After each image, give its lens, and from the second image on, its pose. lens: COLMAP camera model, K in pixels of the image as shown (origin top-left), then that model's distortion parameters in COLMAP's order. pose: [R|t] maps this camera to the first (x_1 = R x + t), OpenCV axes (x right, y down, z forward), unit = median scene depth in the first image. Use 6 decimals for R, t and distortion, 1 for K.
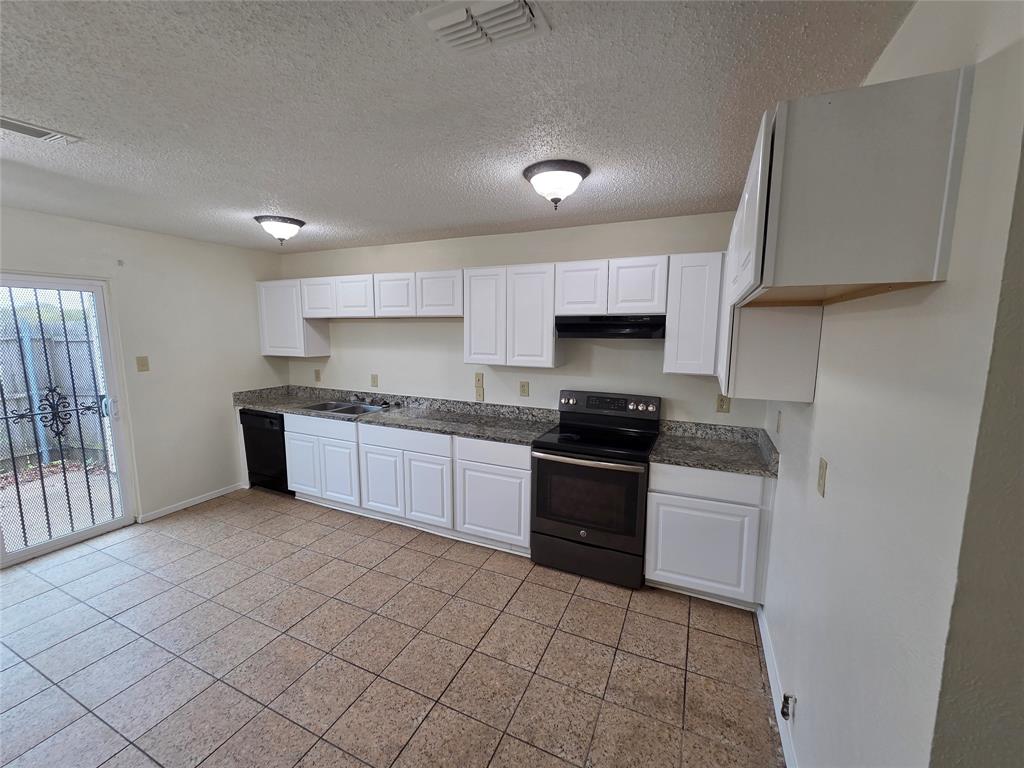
lens RADIAL K [[419.5, 0, 511.3], [0, 419.5, 383.4], [0, 0, 1]] dist [0.000082, 0.000179]
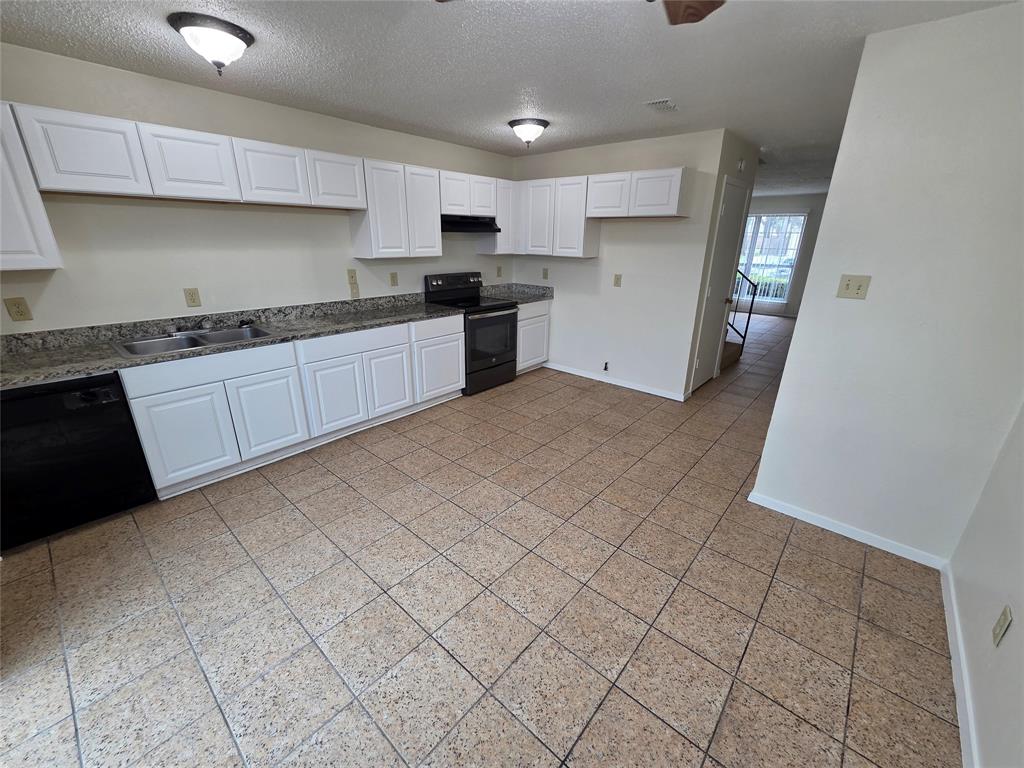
lens RADIAL K [[419.5, 0, 512.9], [0, 419.5, 385.2], [0, 0, 1]] dist [0.000082, 0.000179]
pose [[0.280208, -0.323354, 0.903840, -1.078233], [0.113272, 0.946119, 0.303363, -0.025350], [-0.953233, 0.017375, 0.301737, 0.373879]]
